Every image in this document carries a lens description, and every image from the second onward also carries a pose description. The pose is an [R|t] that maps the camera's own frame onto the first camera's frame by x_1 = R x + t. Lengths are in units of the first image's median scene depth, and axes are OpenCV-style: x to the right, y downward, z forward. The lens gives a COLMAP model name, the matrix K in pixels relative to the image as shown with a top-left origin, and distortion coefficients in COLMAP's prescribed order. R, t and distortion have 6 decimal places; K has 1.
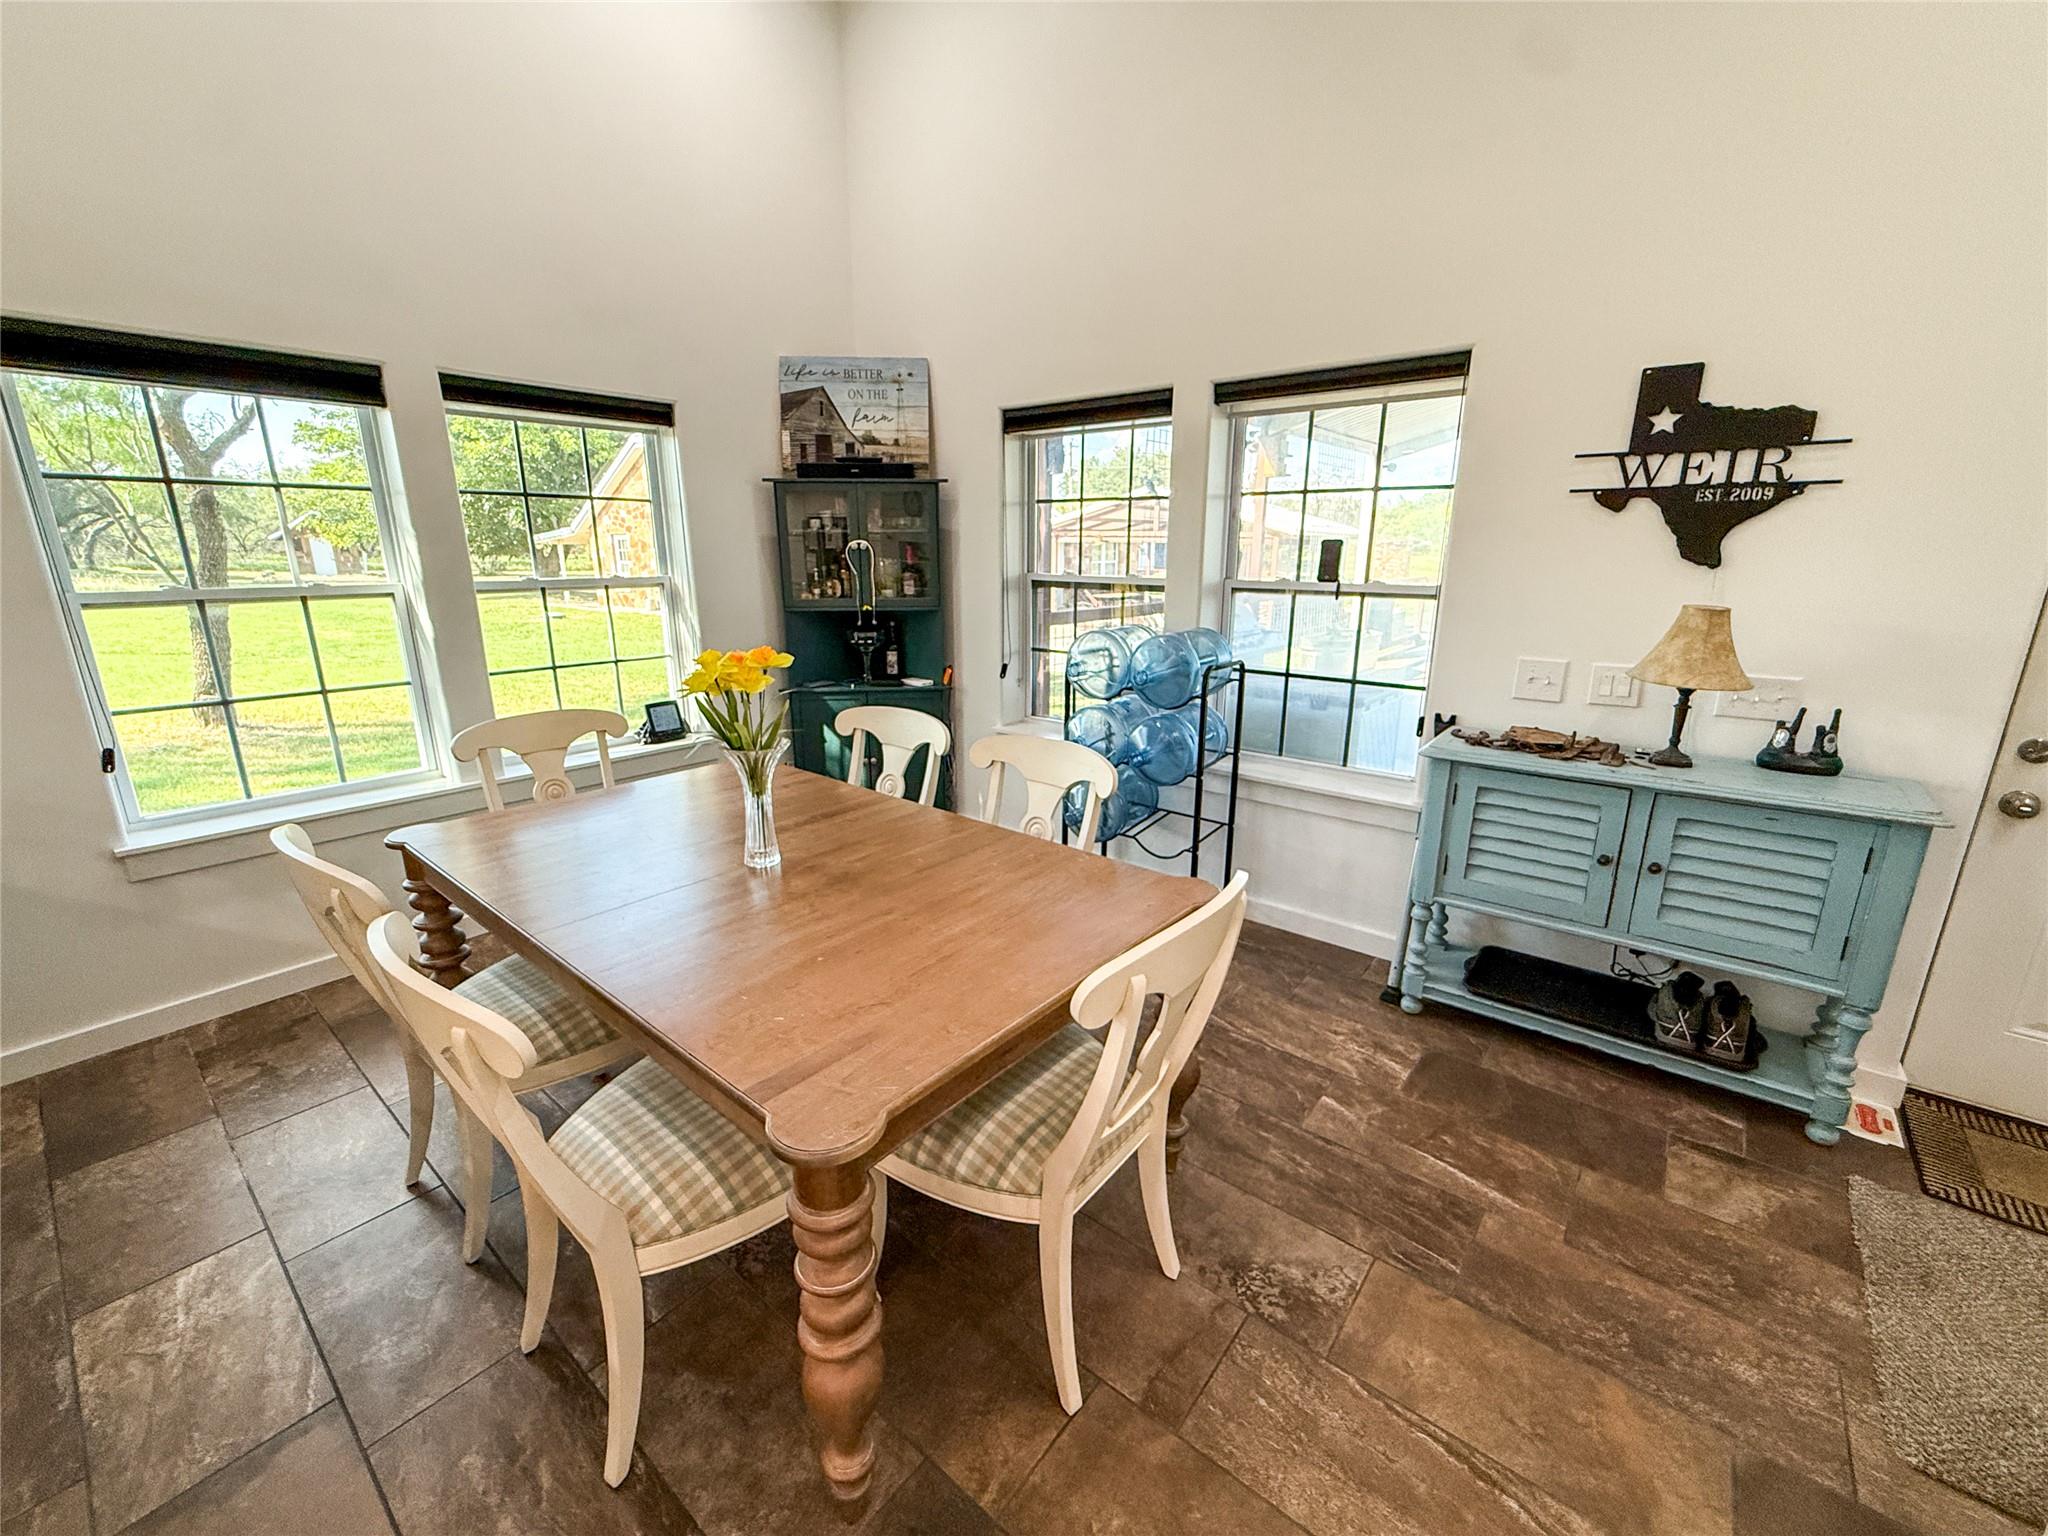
lens RADIAL K [[825.6, 0, 1038.2], [0, 825.6, 763.4], [0, 0, 1]] dist [-0.003116, -0.000774]
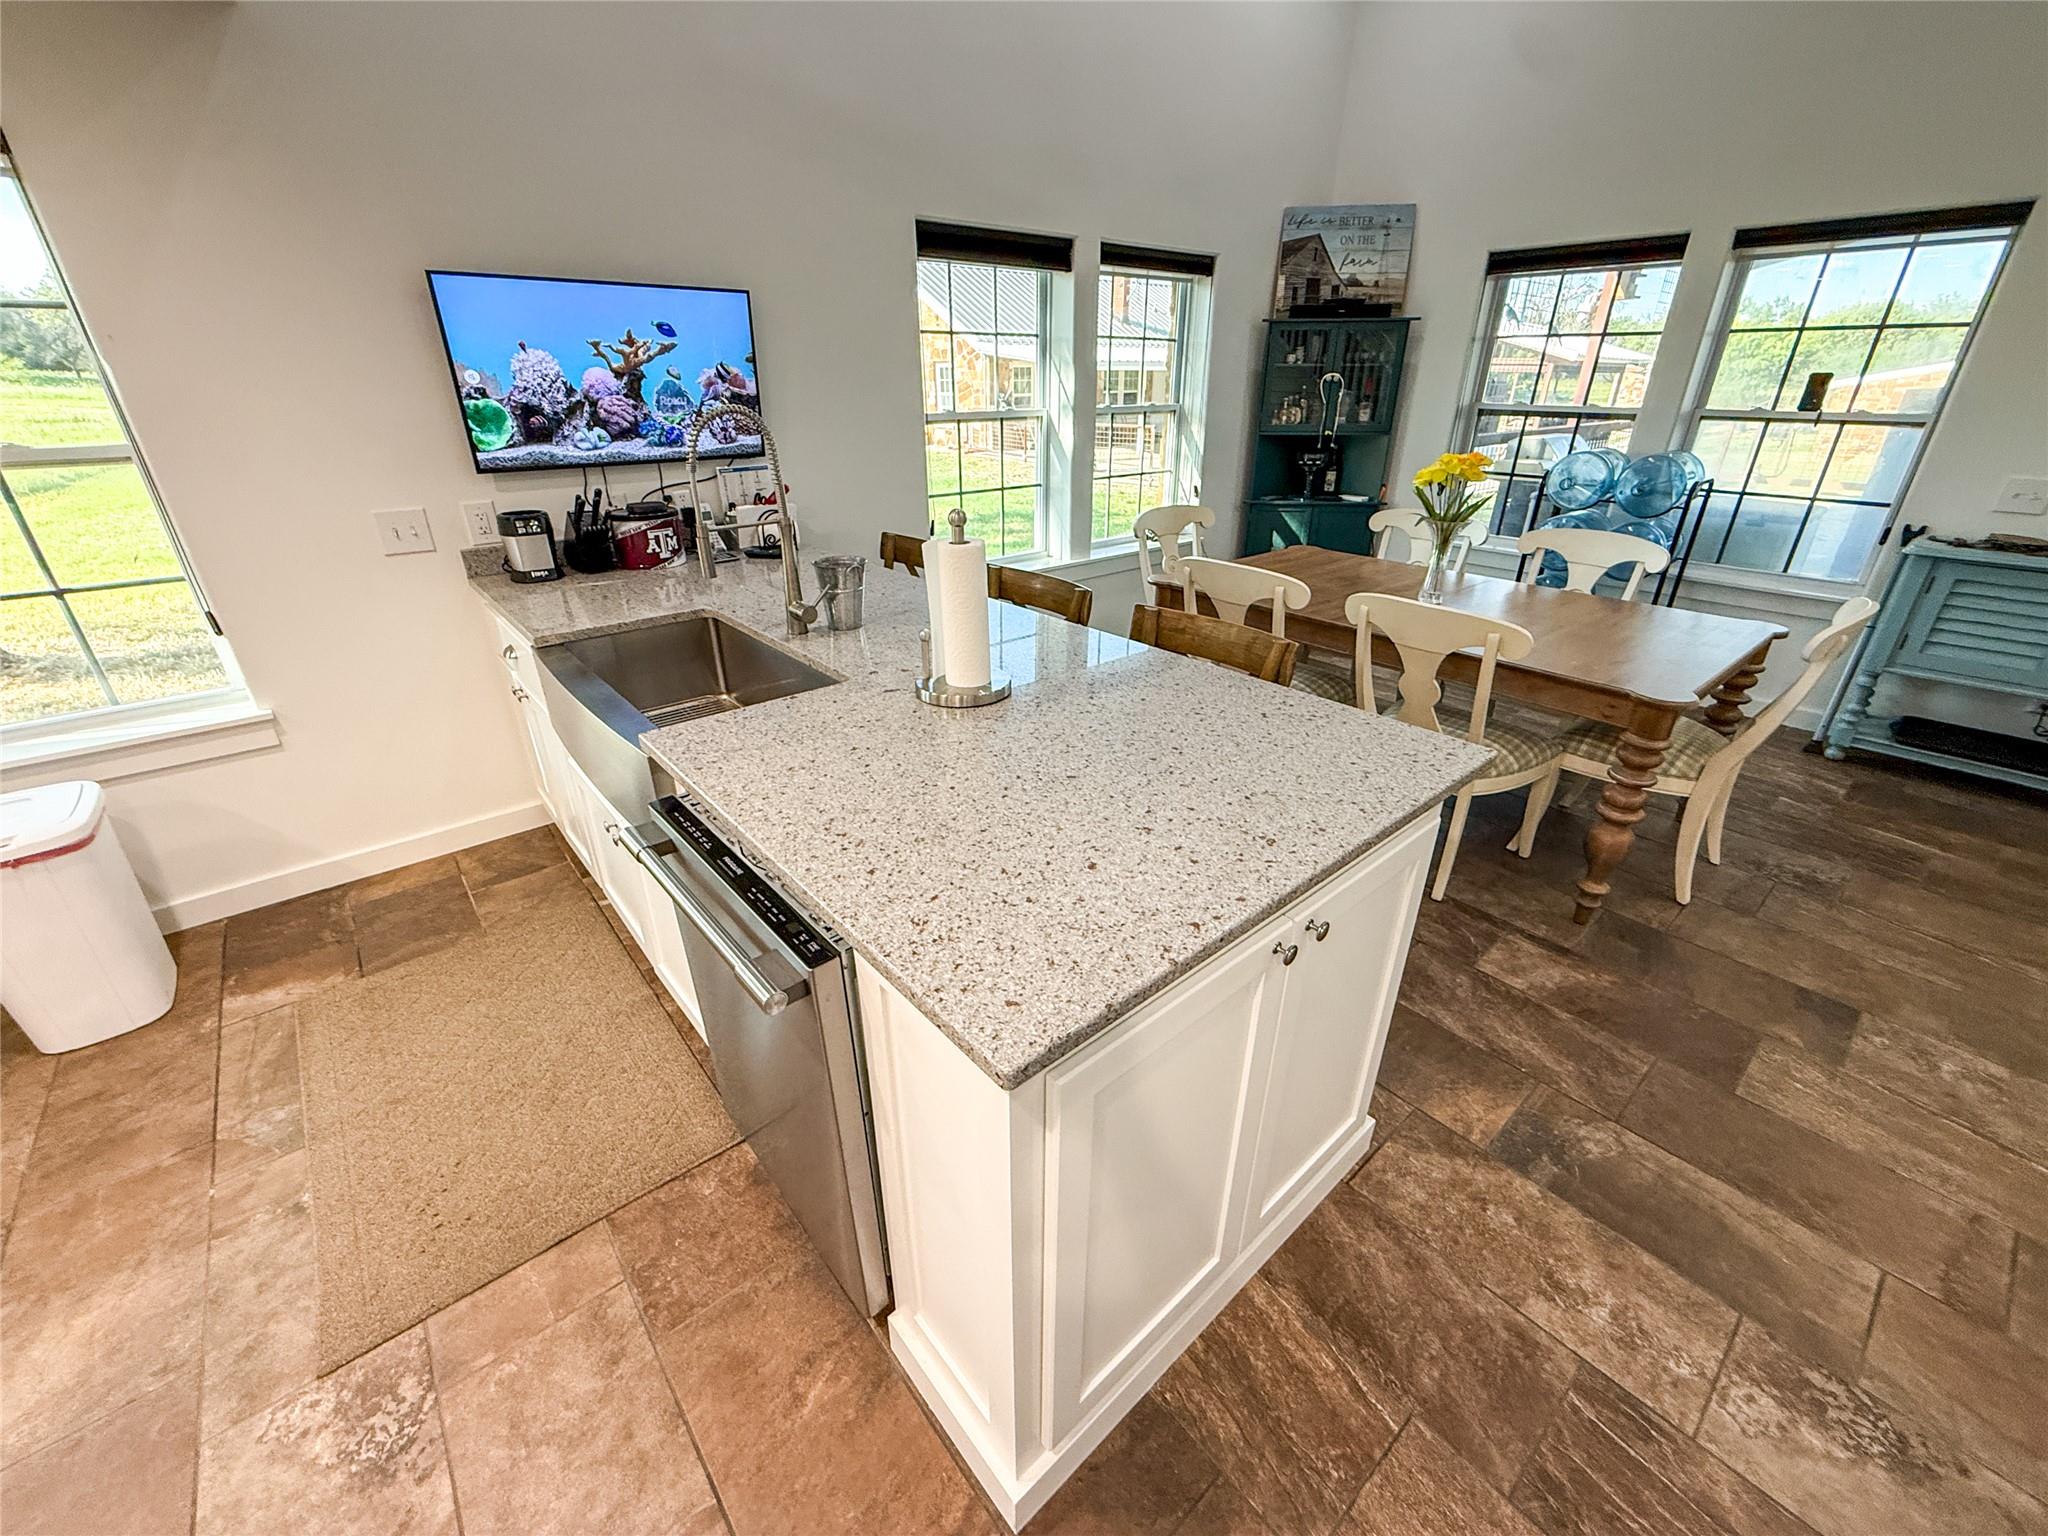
lens RADIAL K [[825.6, 0, 1017.6], [0, 825.6, 767.5], [0, 0, 1]] dist [-0.003116, -0.000774]
pose [[0.981415, 0.078159, -0.175258, -0.514081], [-0.044048, 0.980663, 0.190681, 0.106893], [0.186773, -0.179417, 0.965881, -0.441451]]
